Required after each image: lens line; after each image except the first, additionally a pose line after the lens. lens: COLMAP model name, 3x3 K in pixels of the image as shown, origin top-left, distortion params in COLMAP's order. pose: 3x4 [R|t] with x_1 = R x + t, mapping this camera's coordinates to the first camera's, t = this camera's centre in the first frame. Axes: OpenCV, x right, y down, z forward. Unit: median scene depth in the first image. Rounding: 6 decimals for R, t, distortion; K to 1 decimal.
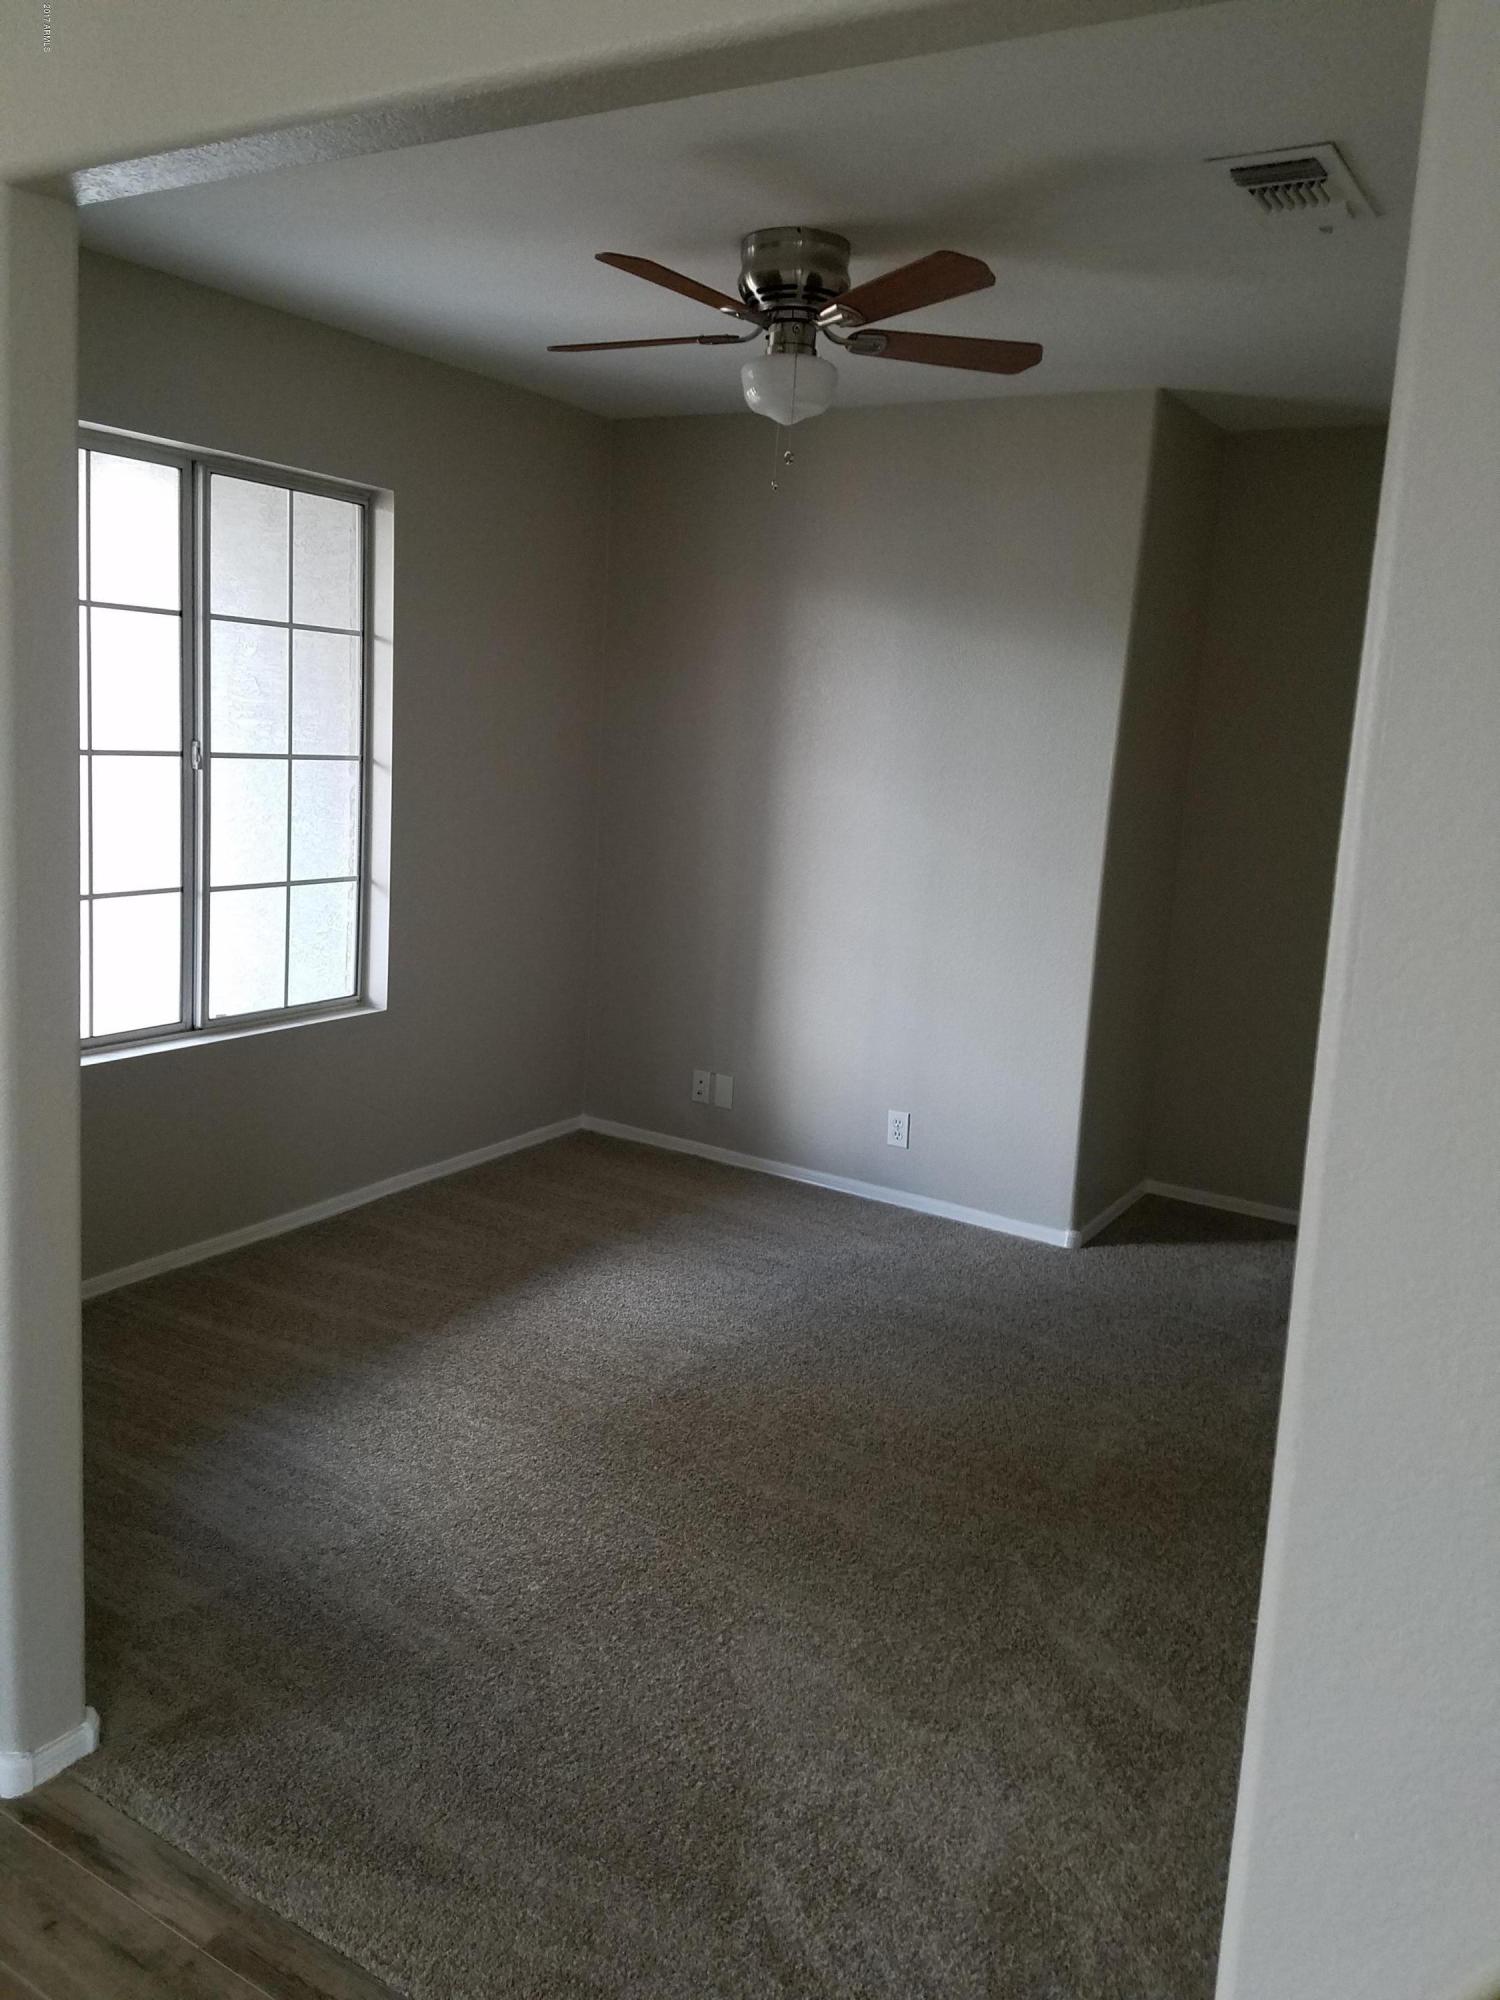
lens RADIAL K [[1527.0, 0, 751.3], [0, 1527.0, 1037.5], [0, 0, 1]] dist [0.078617, -0.104766]
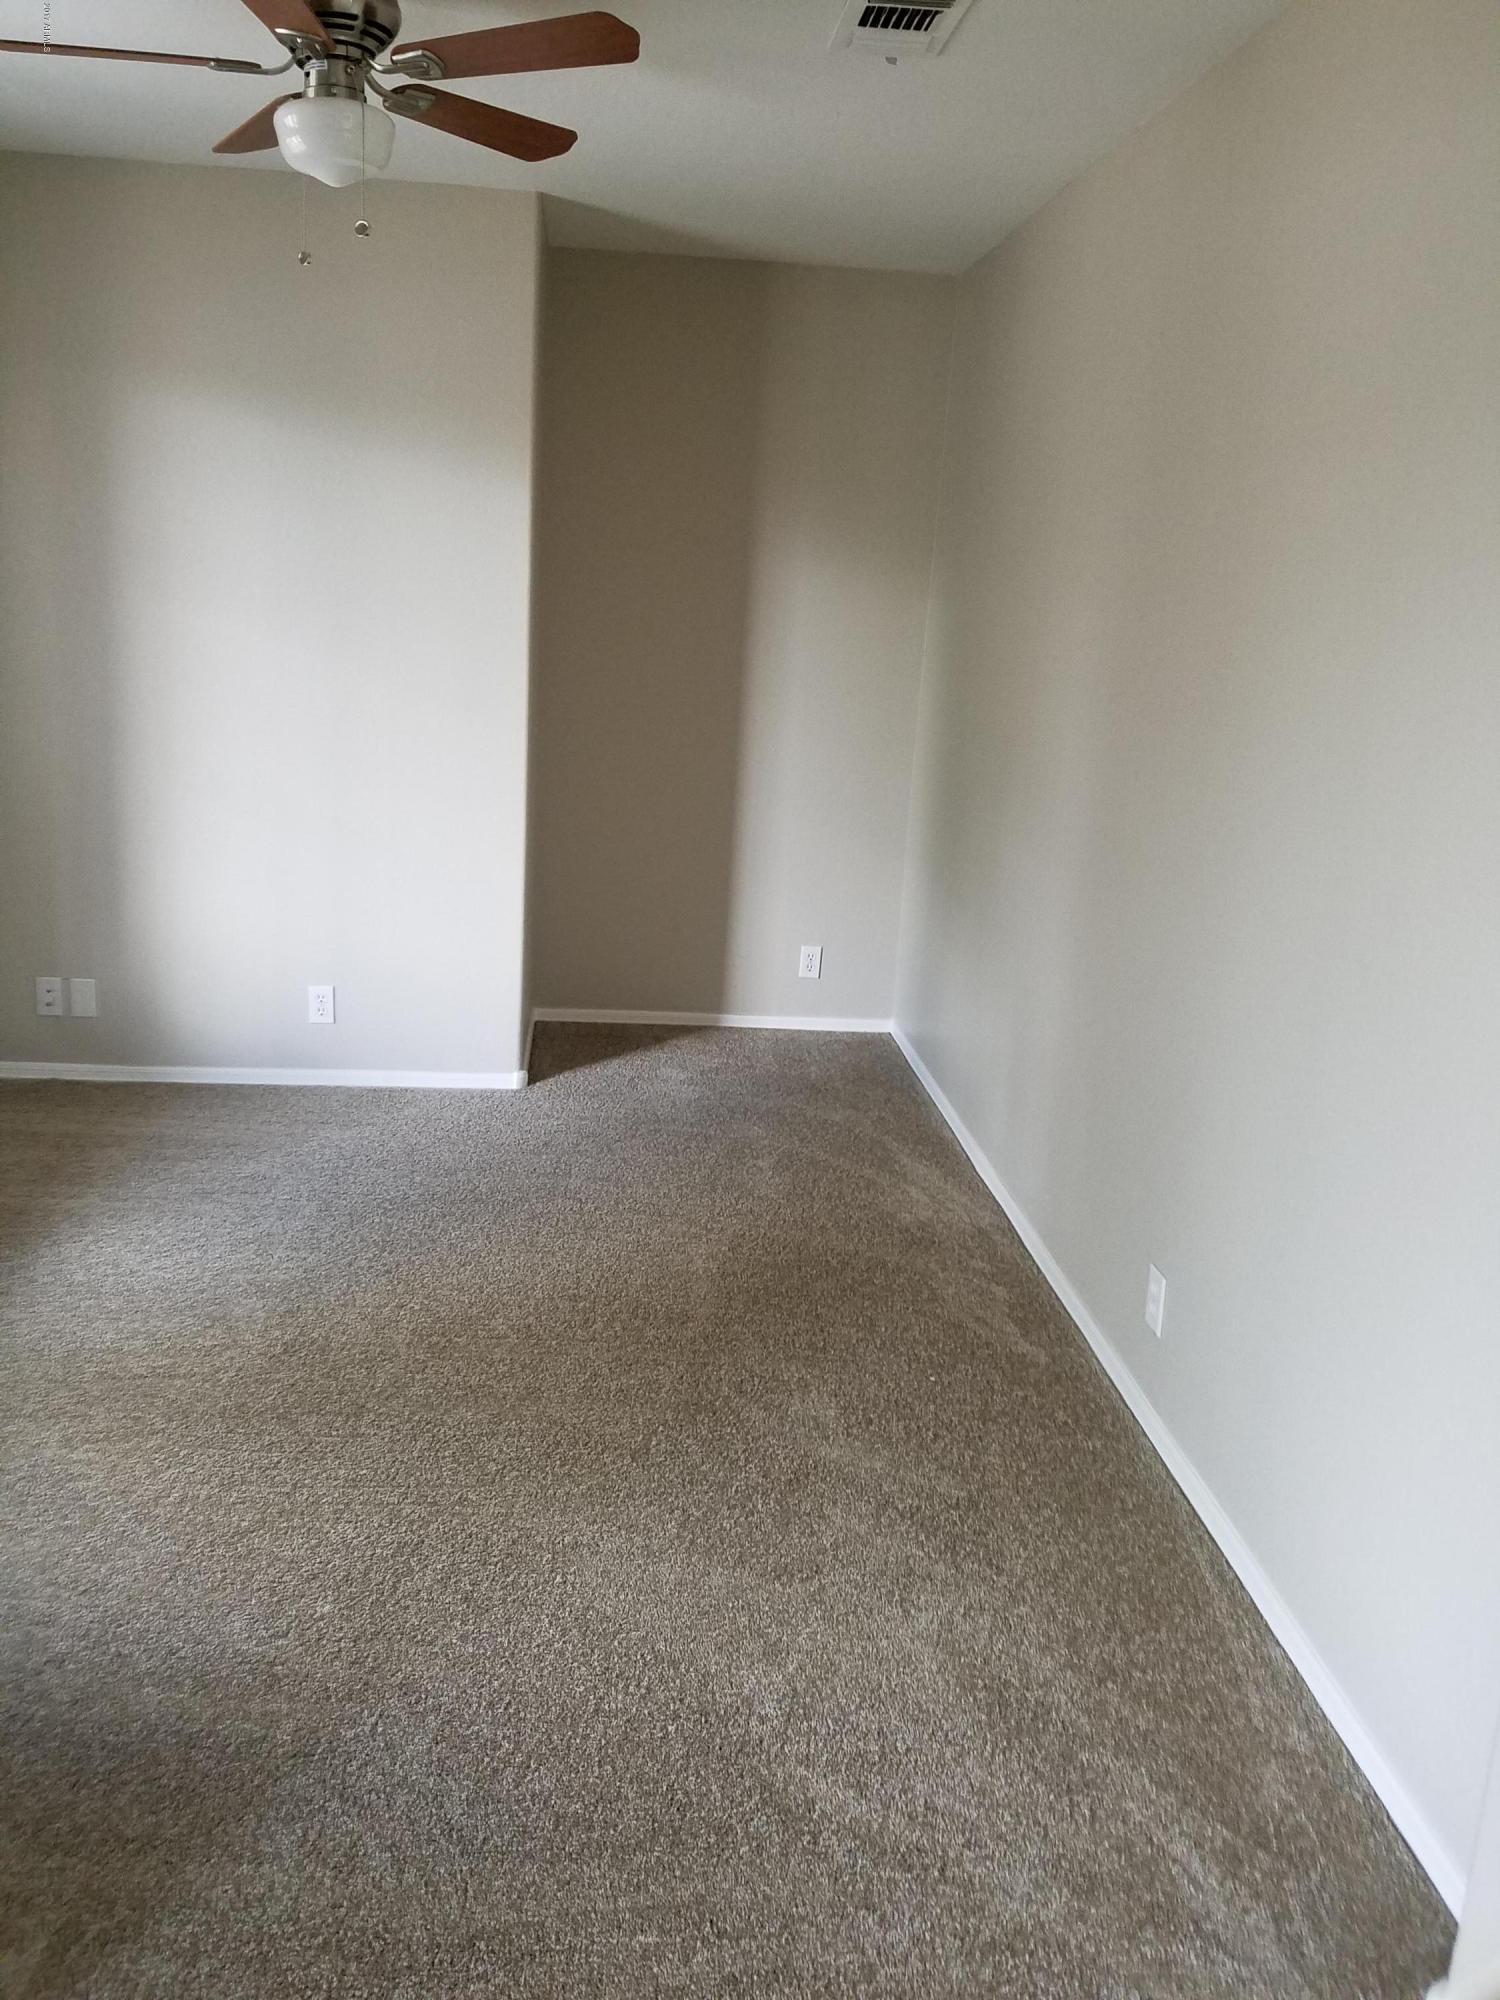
lens RADIAL K [[1526.6, 0, 689.5], [0, 1526.6, 996.8], [0, 0, 1]] dist [0.092999, -0.107830]
pose [[0.823757, -0.171262, 0.540457, -0.353870], [0.124946, 0.984685, 0.121590, -0.046929], [-0.553004, -0.032632, 0.832539, 0.184868]]
